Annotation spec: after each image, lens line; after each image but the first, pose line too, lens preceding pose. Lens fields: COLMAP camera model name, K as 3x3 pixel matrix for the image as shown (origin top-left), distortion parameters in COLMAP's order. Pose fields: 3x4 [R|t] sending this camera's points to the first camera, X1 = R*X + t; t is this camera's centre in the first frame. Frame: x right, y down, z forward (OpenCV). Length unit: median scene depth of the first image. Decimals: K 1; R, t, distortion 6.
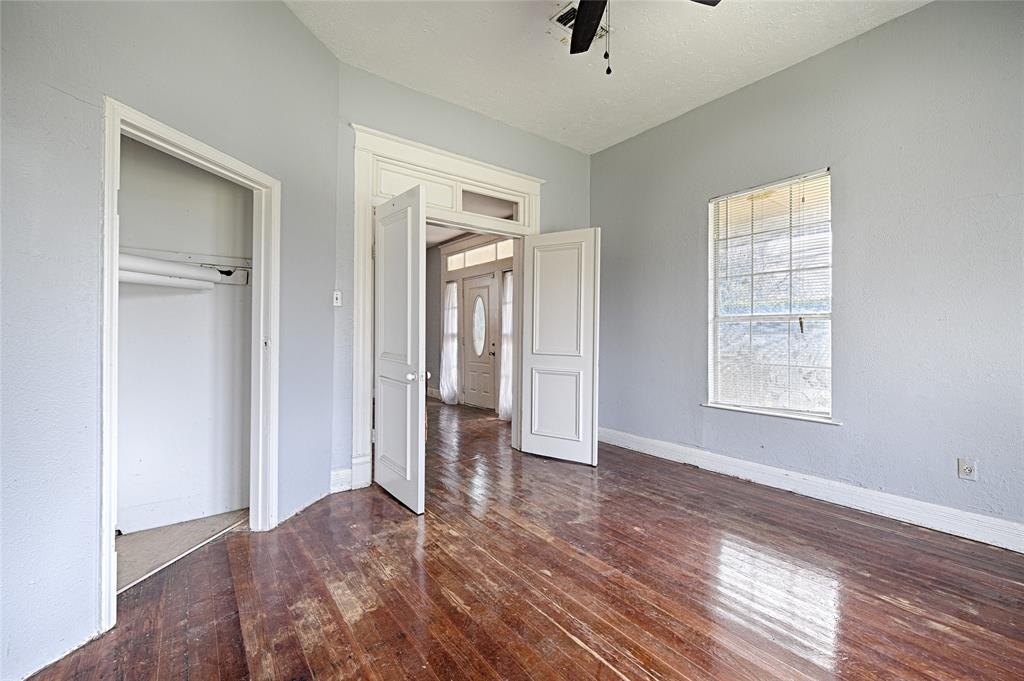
lens RADIAL K [[437.3, 0, 512.7], [0, 437.3, 337.3], [0, 0, 1]] dist [0.005047, 0.000114]
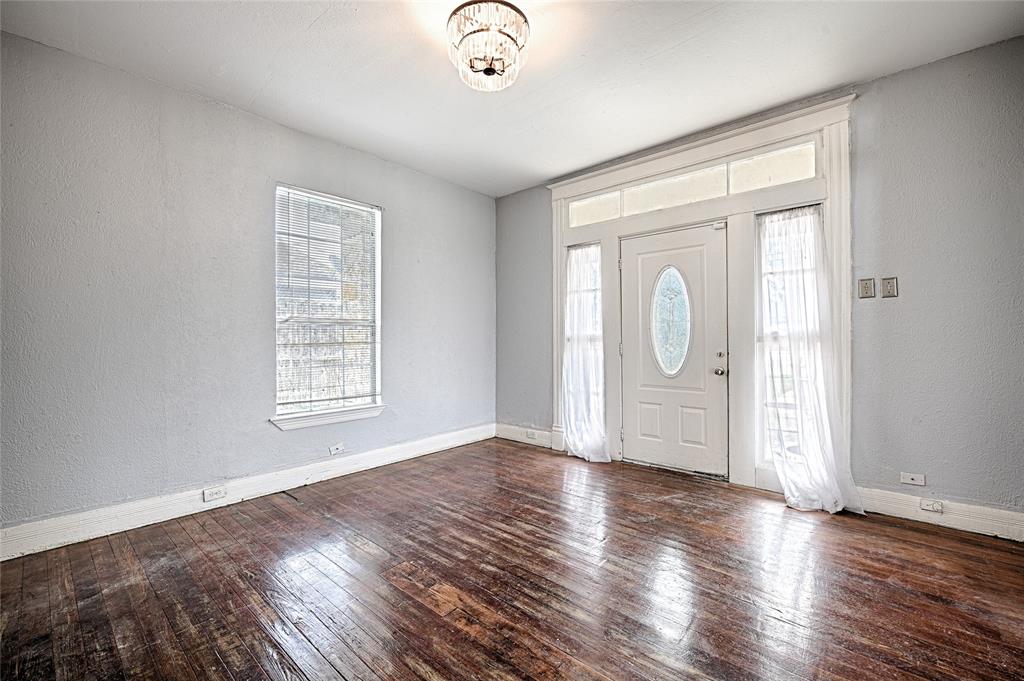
lens RADIAL K [[437.3, 0, 515.4], [0, 437.3, 338.5], [0, 0, 1]] dist [0.005047, 0.000114]
pose [[0.980317, -0.024235, 0.195934, -0.349760], [0.023567, 0.999706, 0.005742, -0.010952], [-0.196016, -0.001012, 0.980600, 0.468313]]
